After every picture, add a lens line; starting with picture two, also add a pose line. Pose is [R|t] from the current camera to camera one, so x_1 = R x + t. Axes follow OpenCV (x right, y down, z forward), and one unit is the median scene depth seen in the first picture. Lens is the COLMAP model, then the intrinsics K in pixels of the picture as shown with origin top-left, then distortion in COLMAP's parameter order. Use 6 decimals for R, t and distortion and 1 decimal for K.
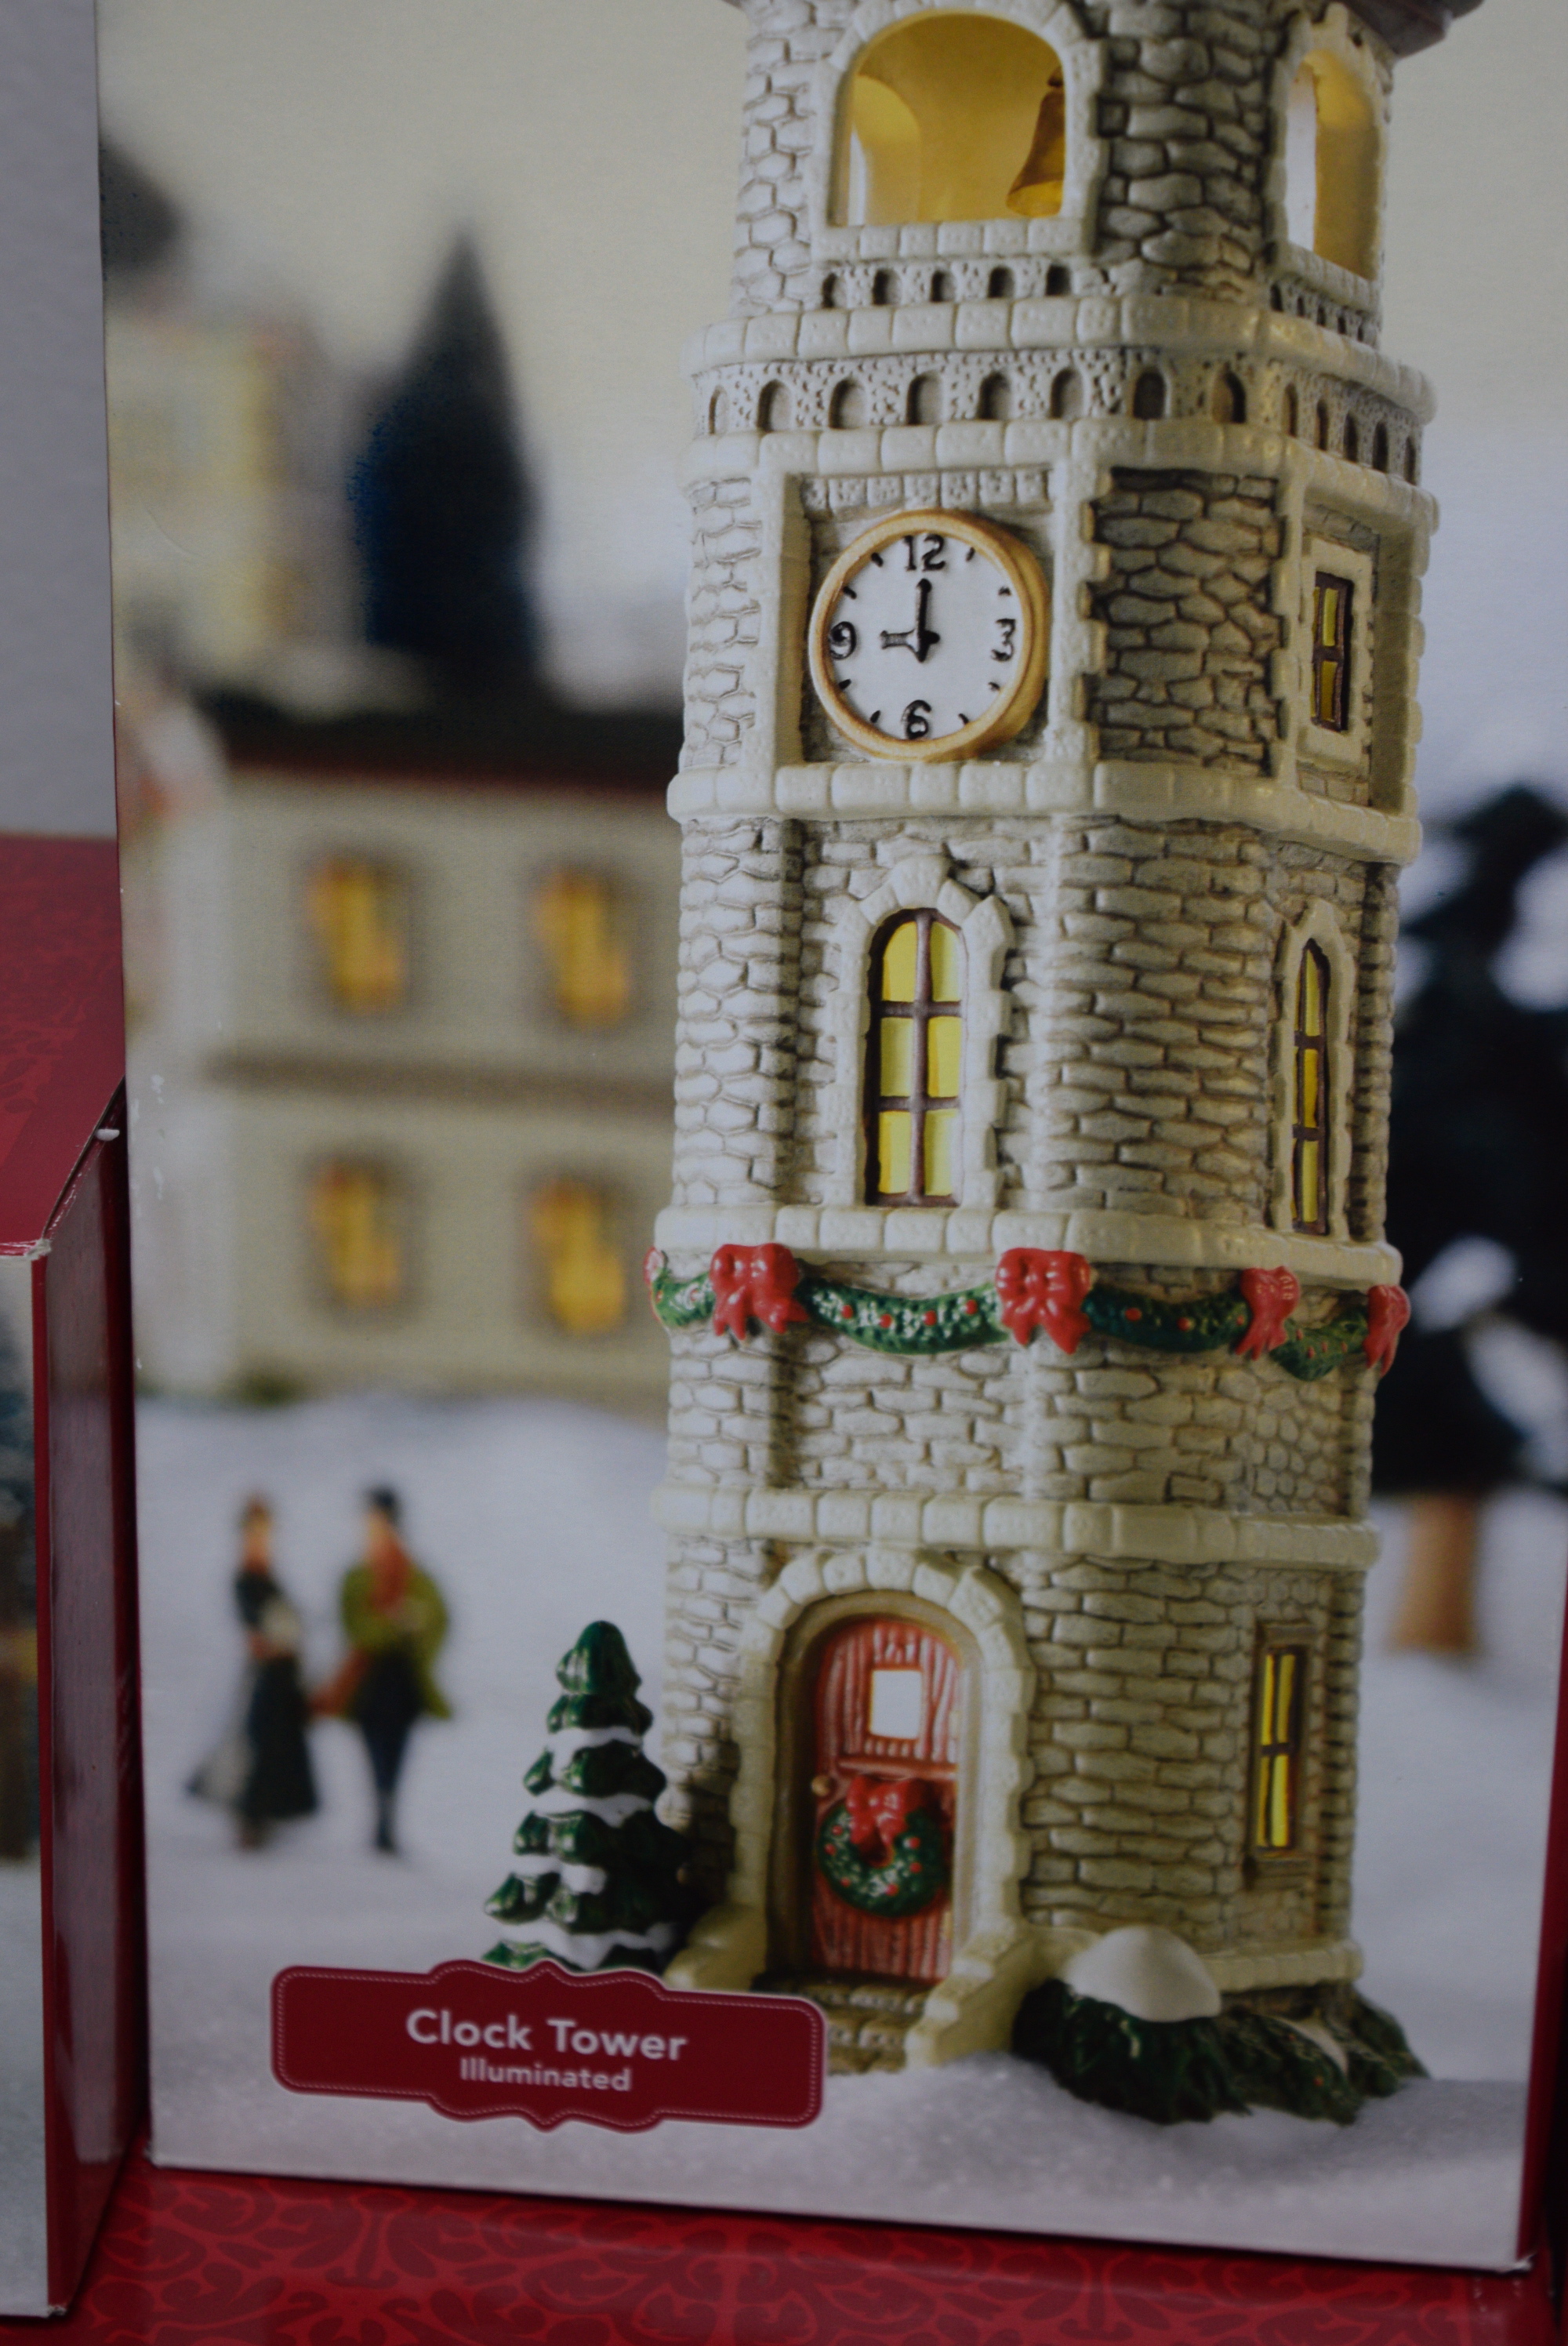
lens RADIAL K [[5234.9, 0, 790.8], [0, 5234.9, 1176.1], [0, 0, 1]] dist [0.090387, 0.000000]
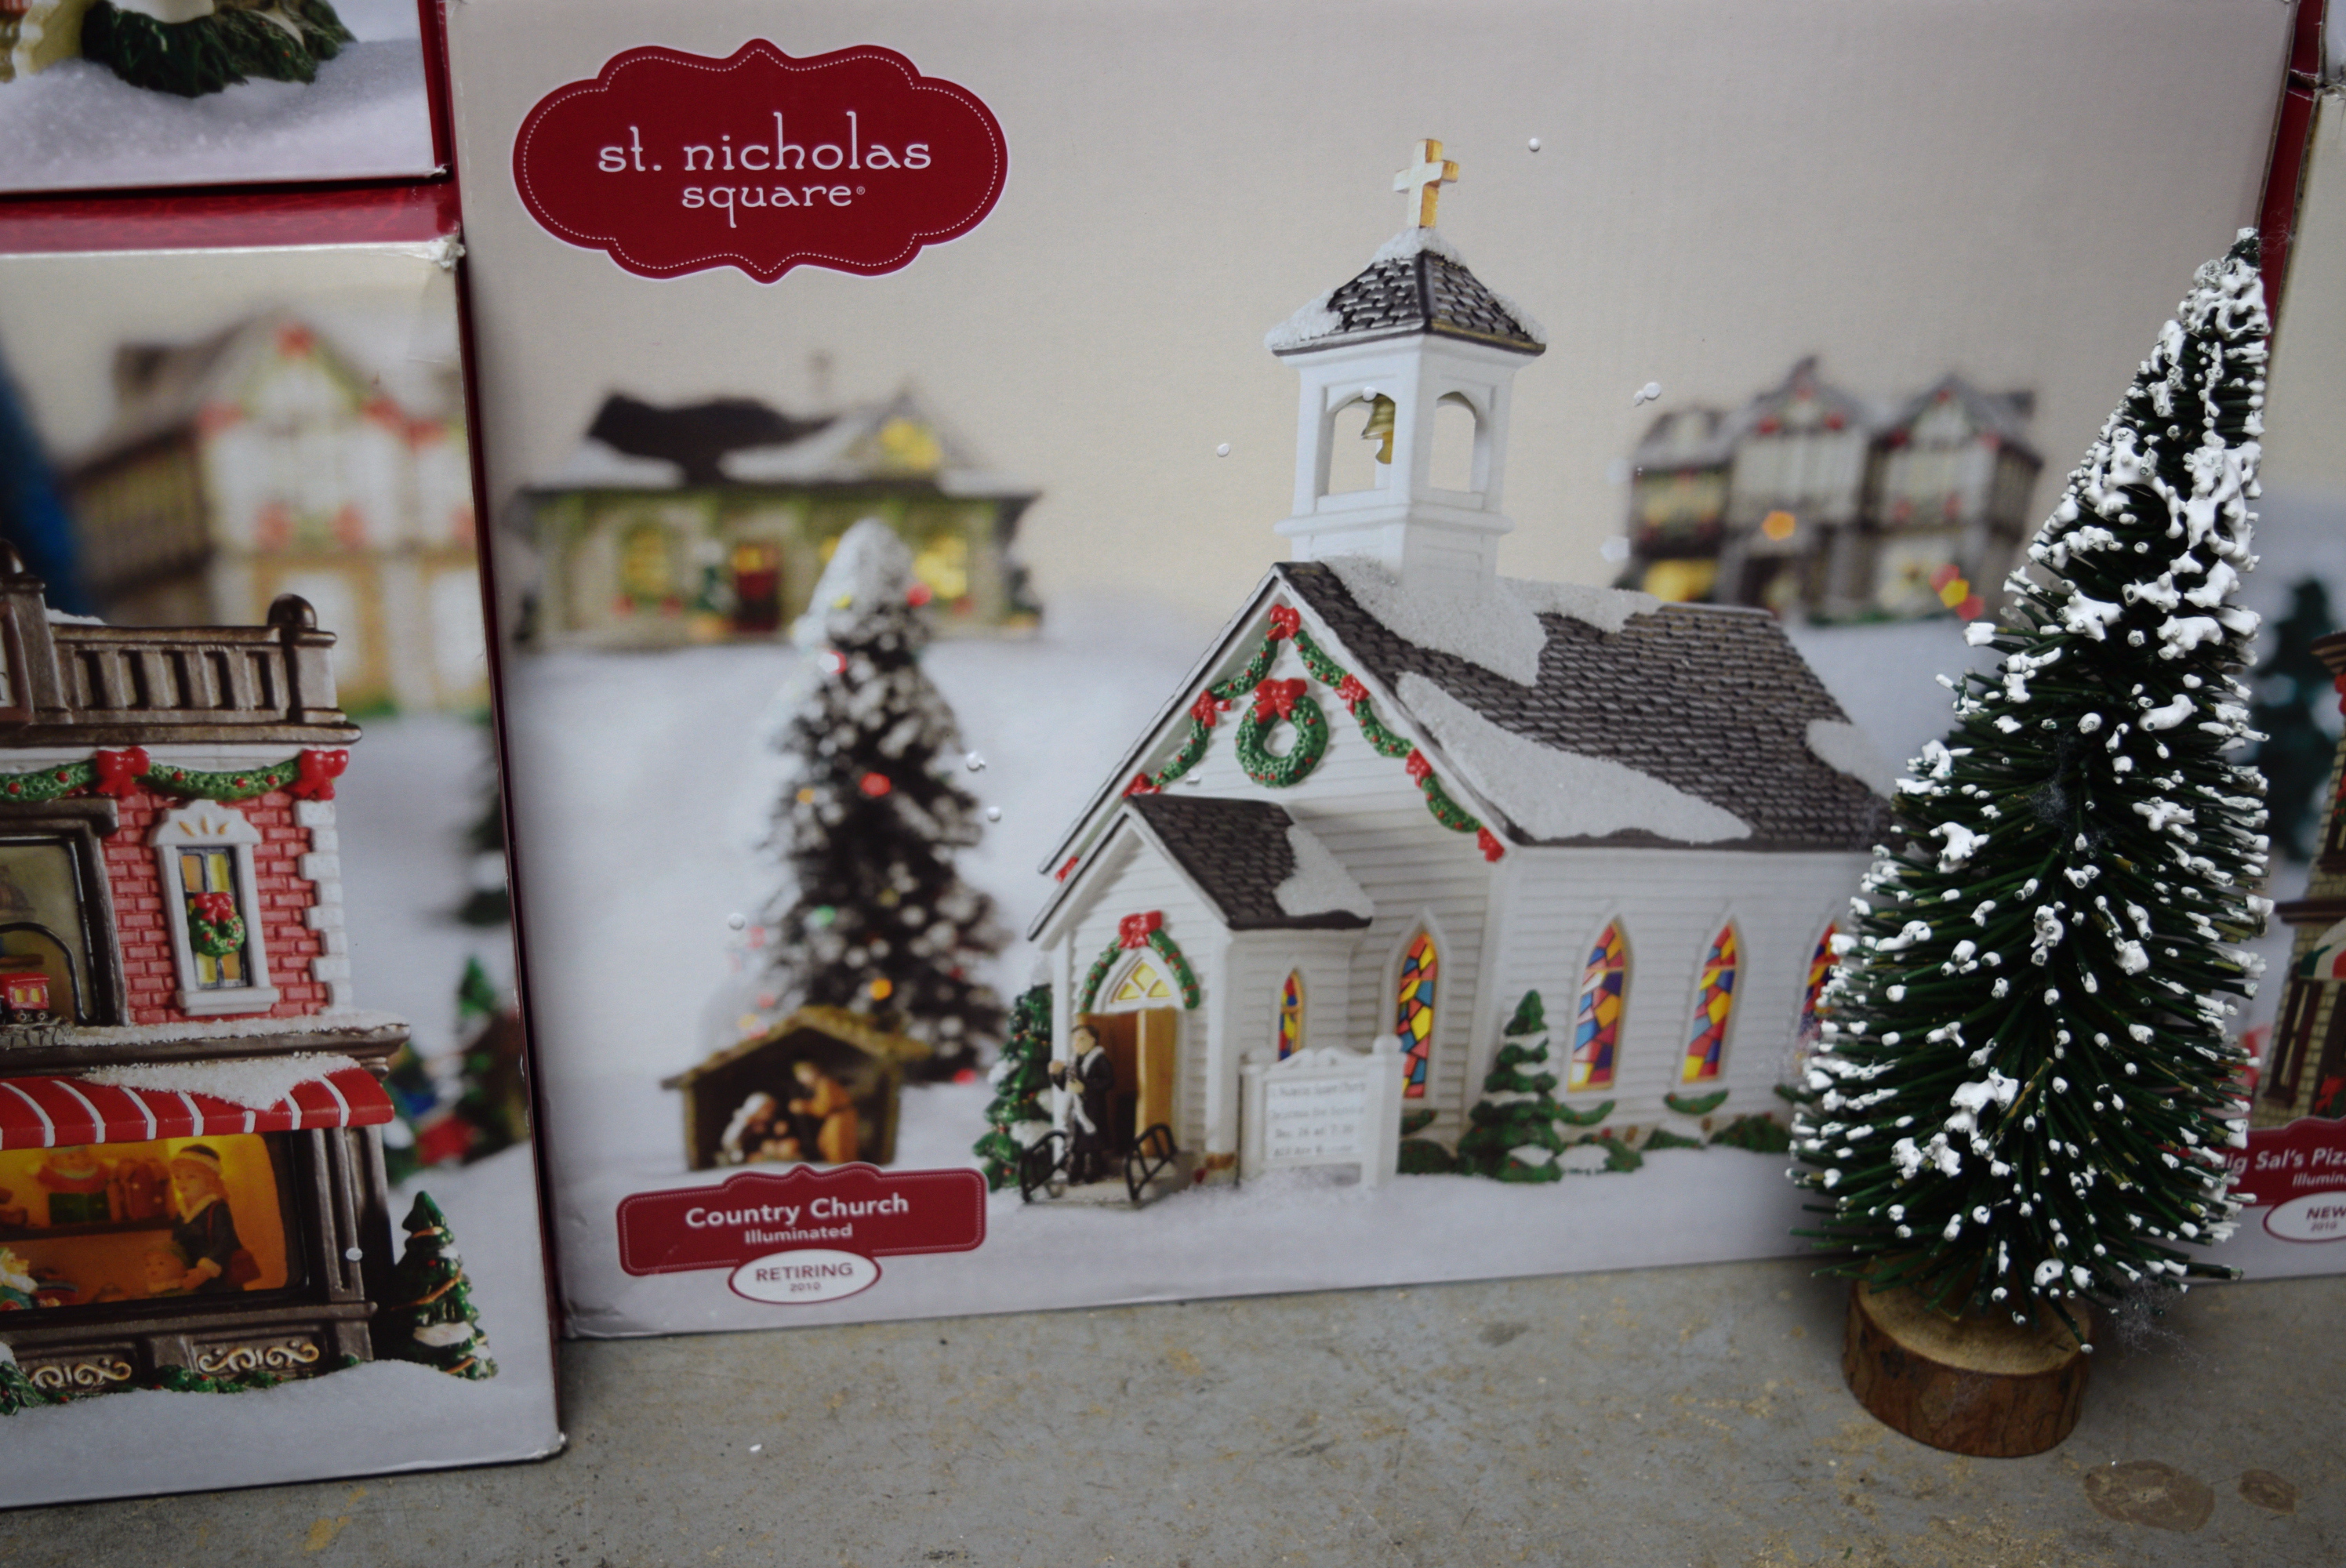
lens RADIAL K [[2753.8, 0, 1172.1], [0, 2753.8, 785.0], [0, 0, 1]] dist [-0.055538, 0.000000]
pose [[0.966458, -0.129785, 0.221619, 0.146638], [0.113858, 0.990003, 0.083244, 0.349104], [-0.230207, -0.055218, 0.971574, 0.141721]]
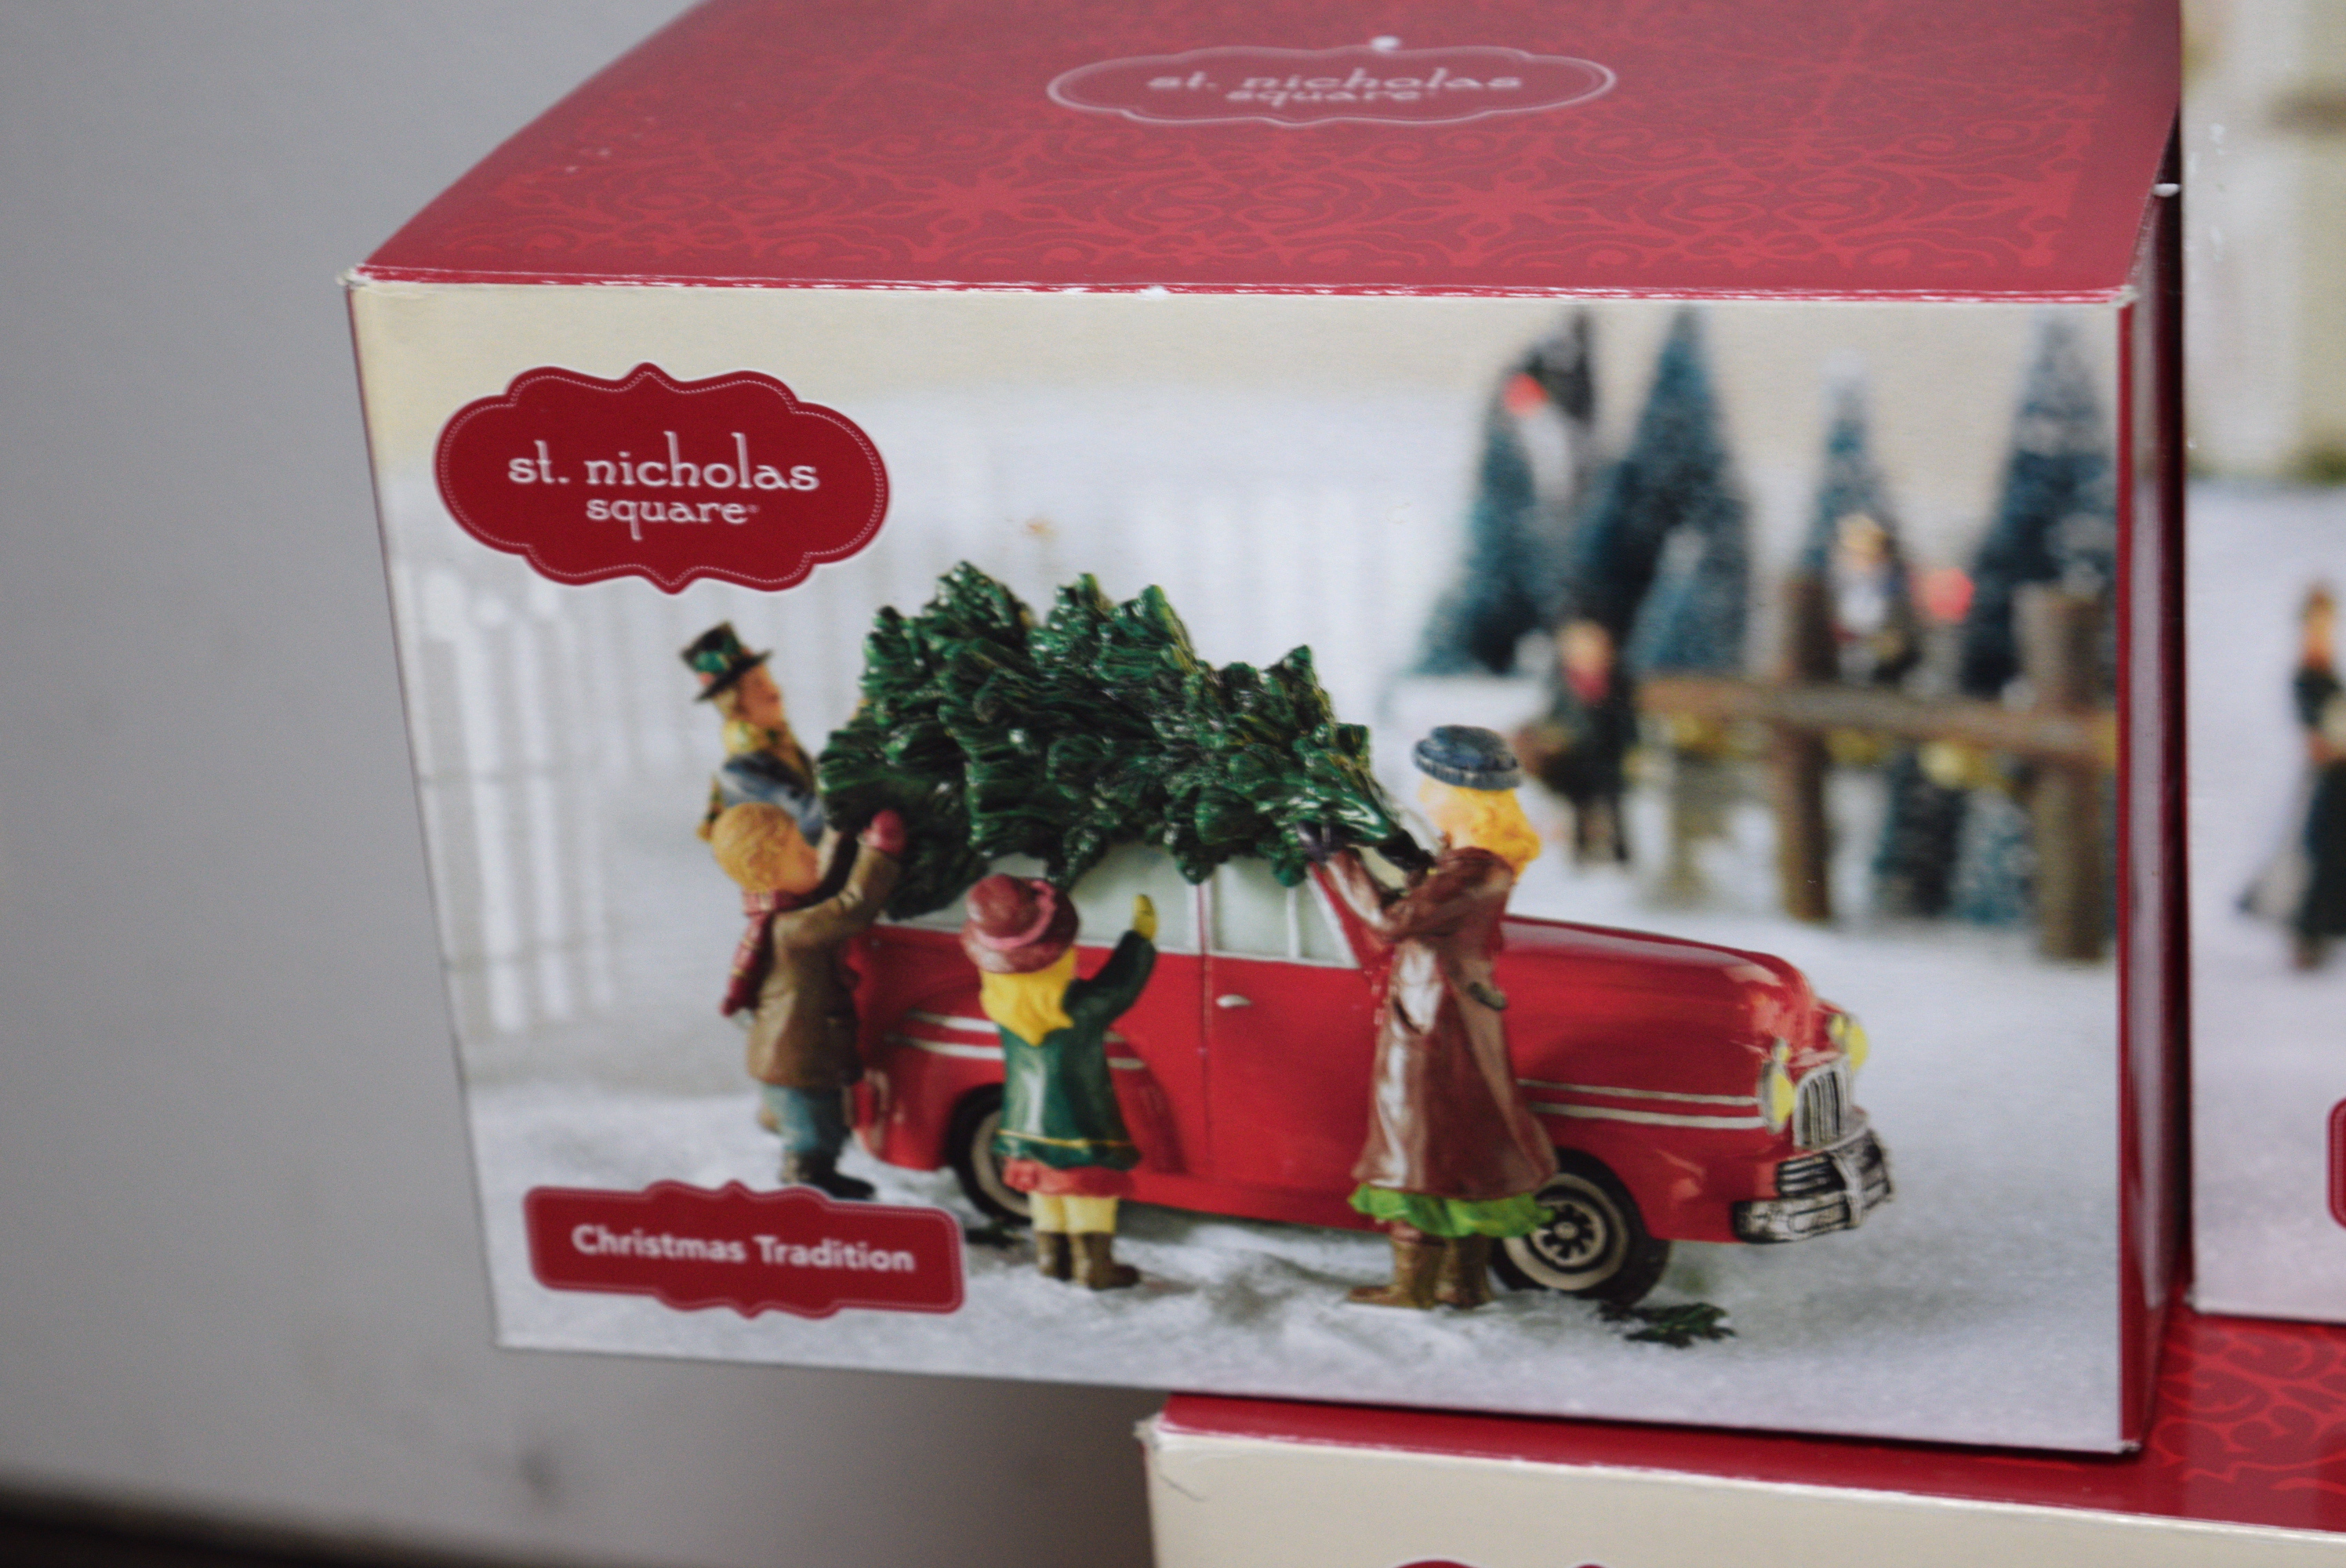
lens RADIAL K [[5234.9, 0, 1169.1], [0, 5234.9, 780.2], [0, 0, 1]] dist [0.090387, 0.000000]
pose [[0.975460, -0.021953, -0.219079, -0.095296], [0.030702, 0.998858, 0.036611, 0.054229], [0.218025, -0.042439, 0.975020, 0.043471]]
